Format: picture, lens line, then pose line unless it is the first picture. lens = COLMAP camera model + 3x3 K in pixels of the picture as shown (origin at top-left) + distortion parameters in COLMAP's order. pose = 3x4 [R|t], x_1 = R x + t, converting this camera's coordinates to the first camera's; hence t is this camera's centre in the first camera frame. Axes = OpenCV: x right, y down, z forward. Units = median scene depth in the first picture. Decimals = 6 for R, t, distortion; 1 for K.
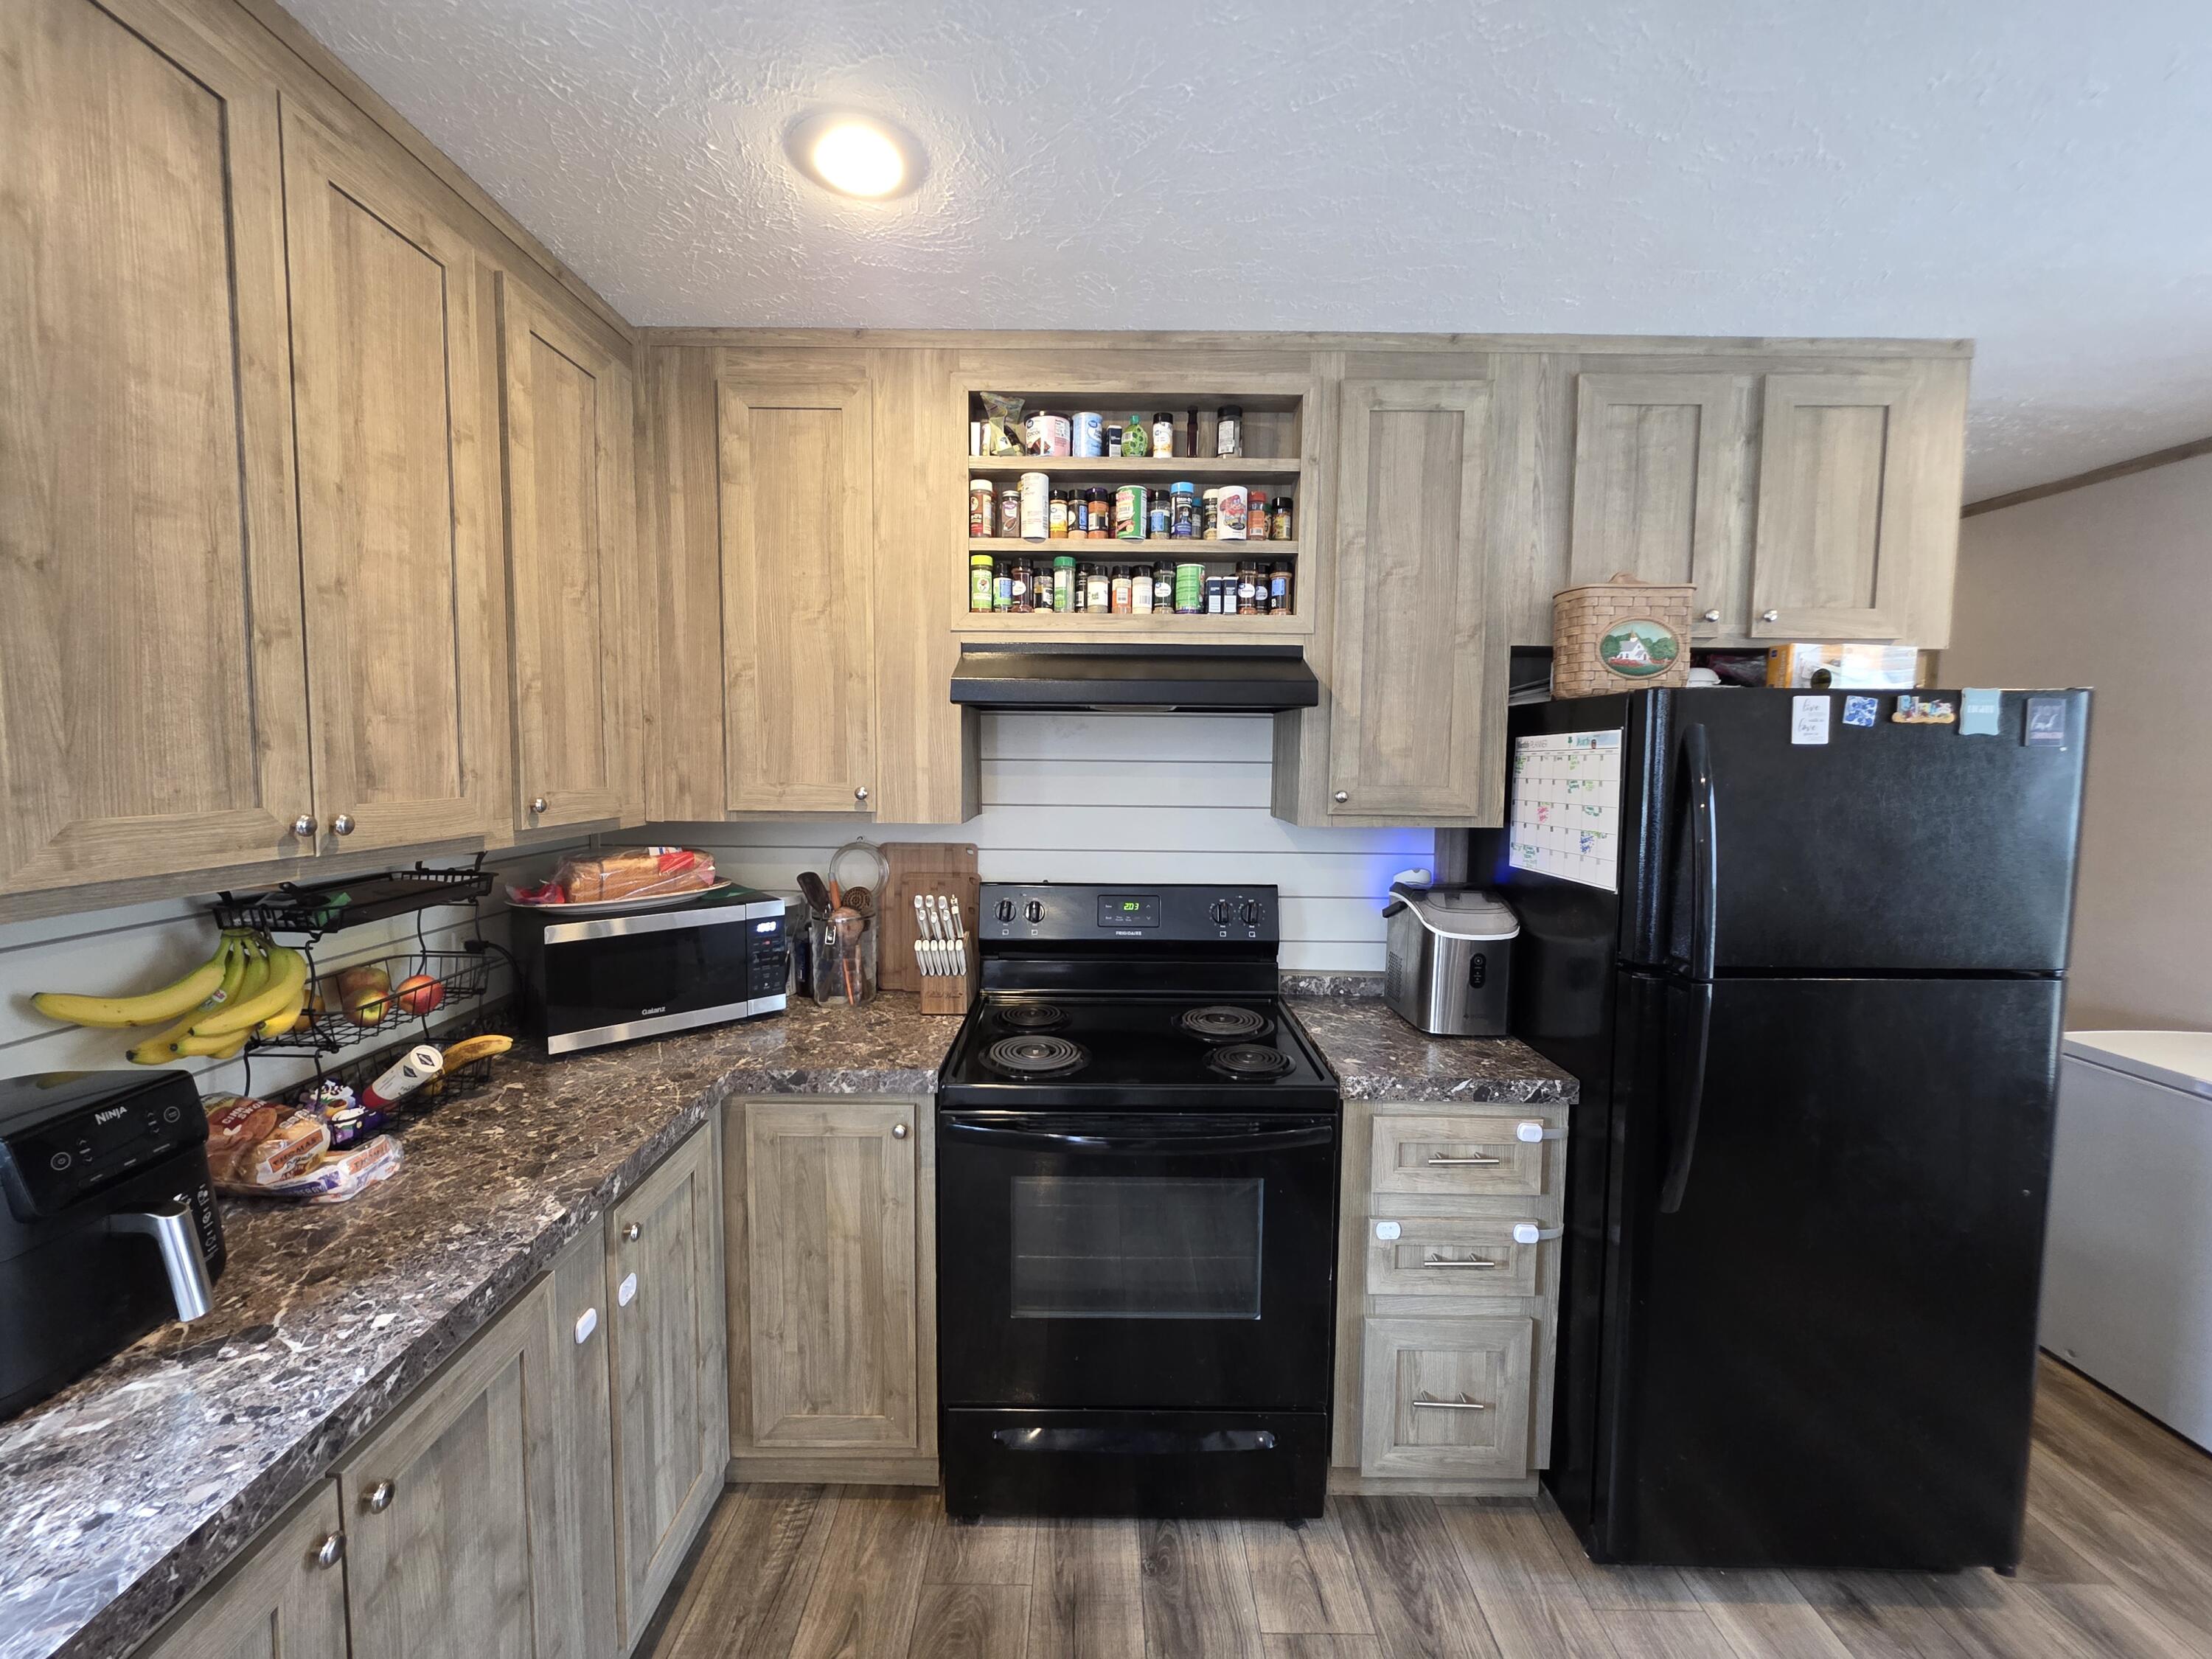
lens RADIAL K [[882.9, 0, 1093.5], [0, 882.9, 814.9], [0, 0, 1]] dist [-0.000110, 0.000279]
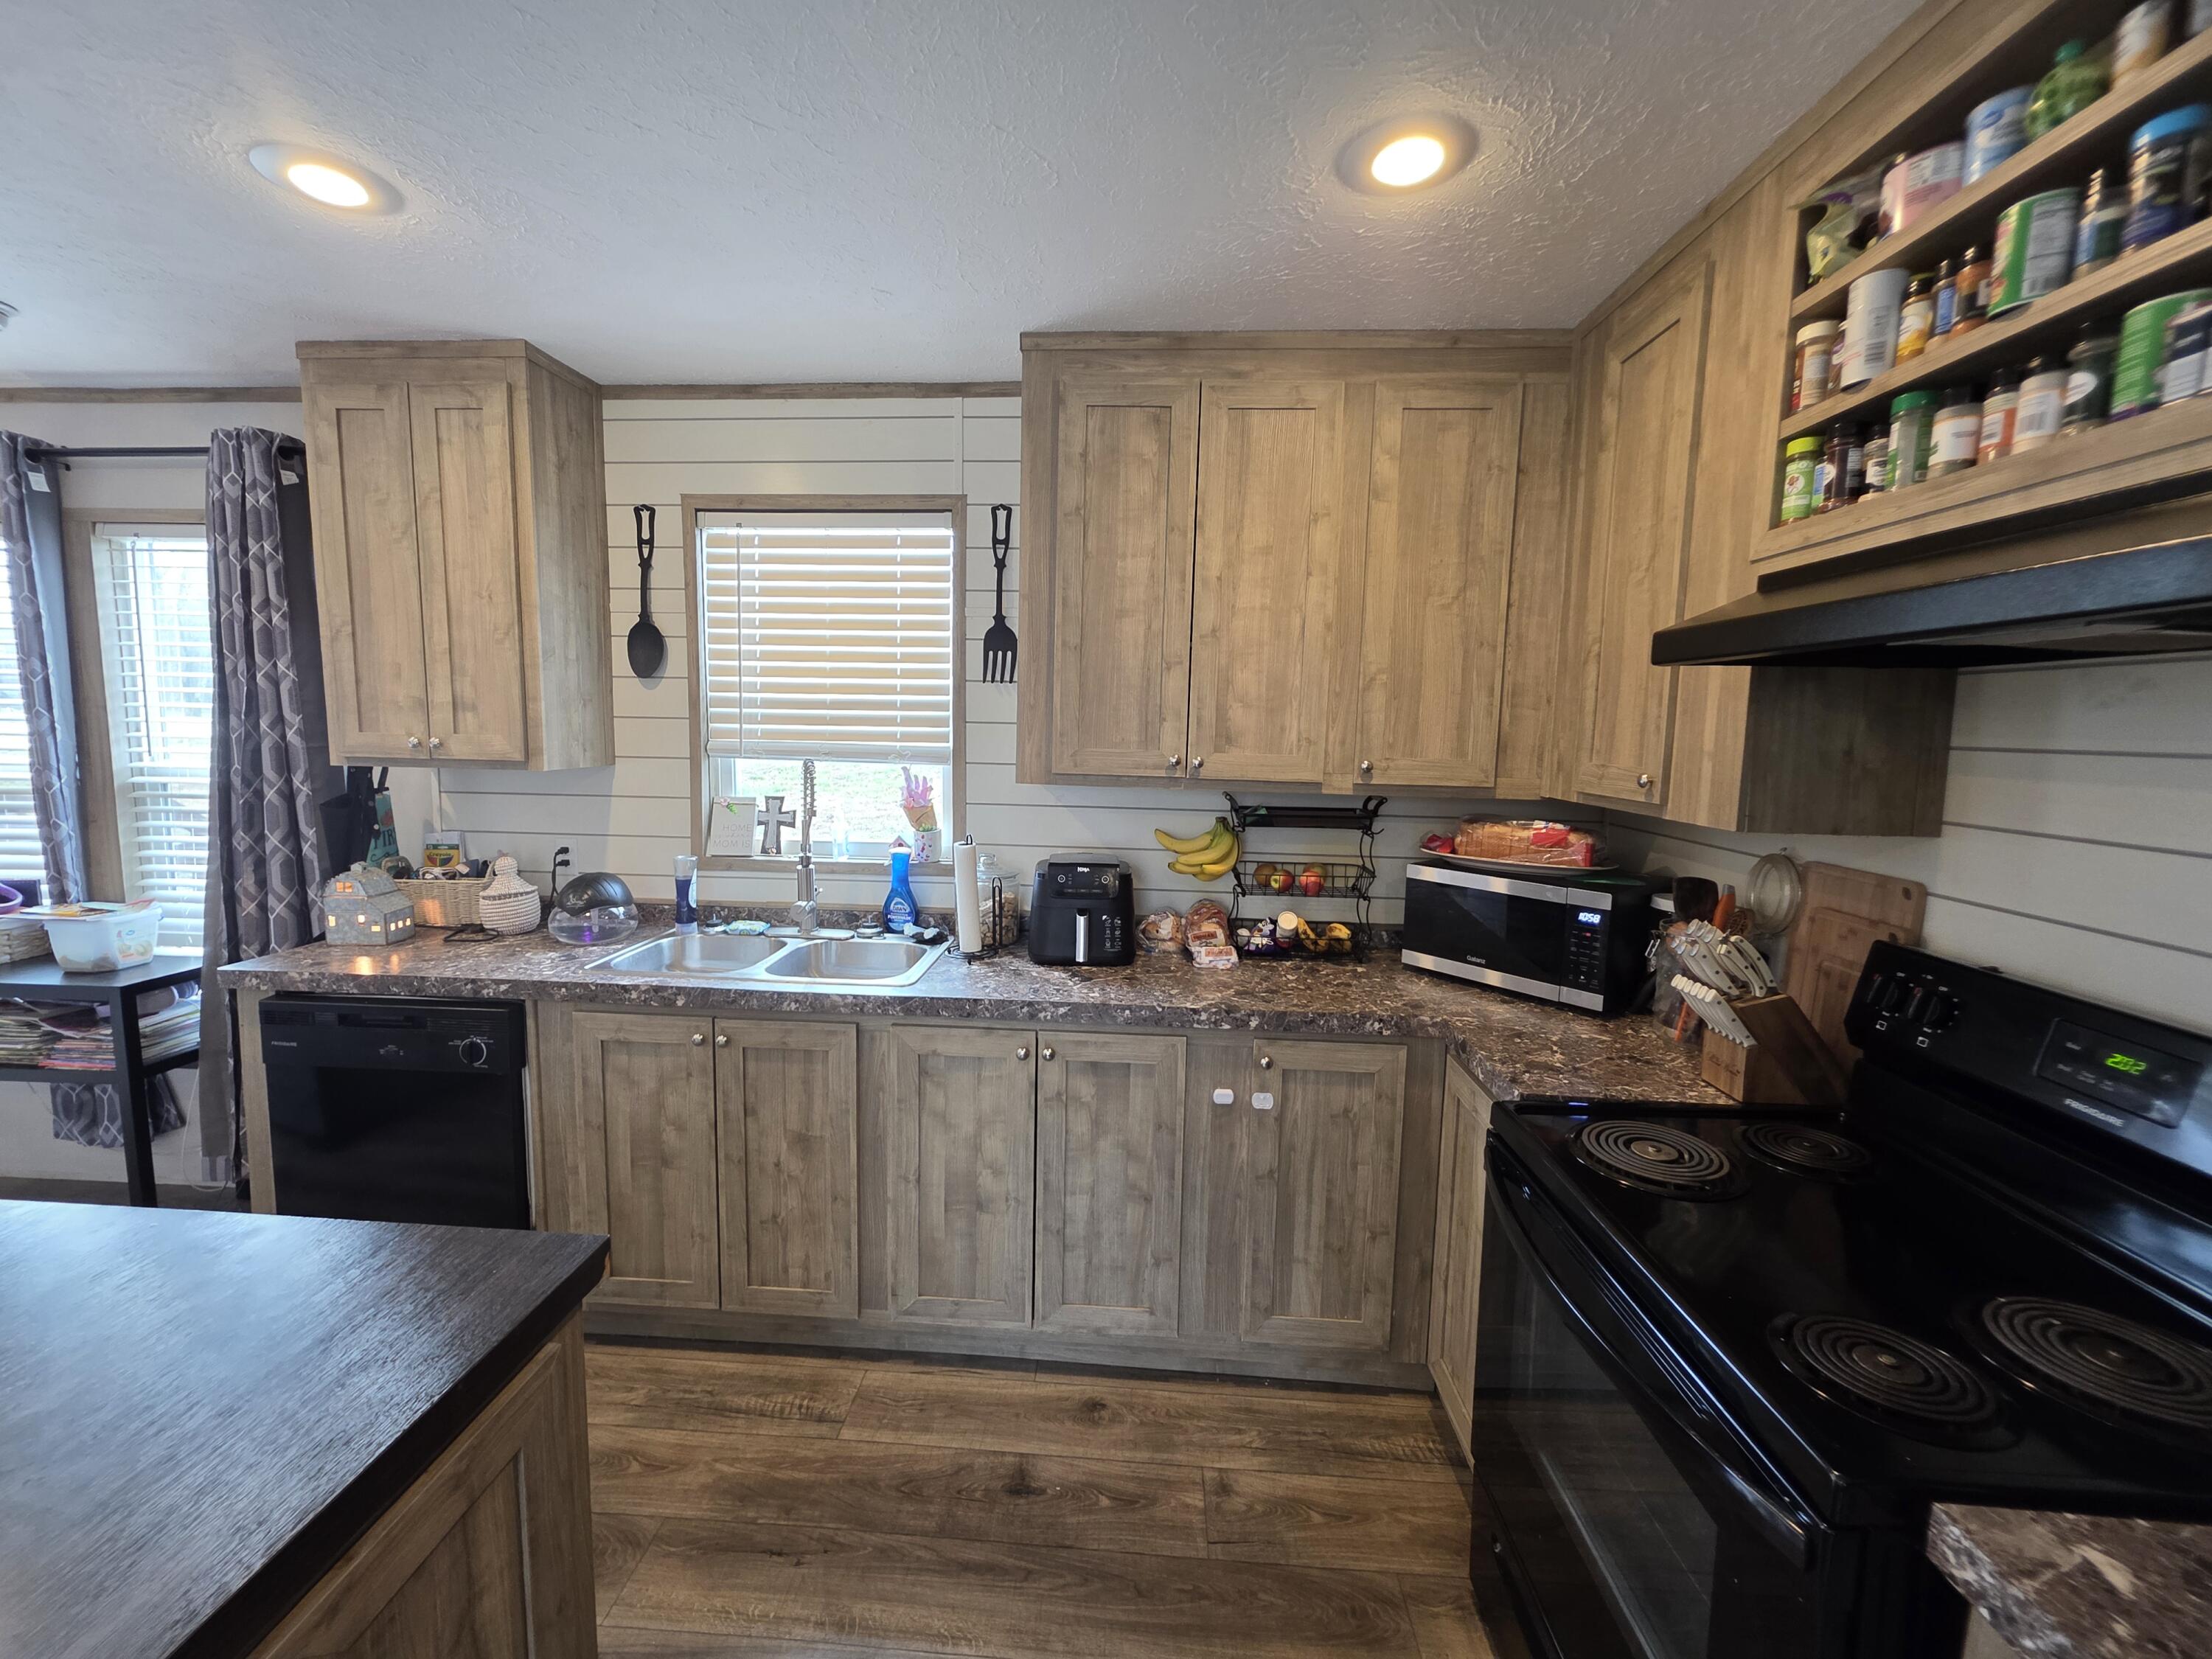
lens RADIAL K [[882.9, 0, 1095.6], [0, 882.9, 816.6], [0, 0, 1]] dist [-0.000110, 0.000279]
pose [[-0.057581, 0.094411, -0.993867, 0.613633], [-0.094358, 0.990547, 0.099562, -0.024986], [0.993872, 0.099512, -0.048128, 0.535303]]
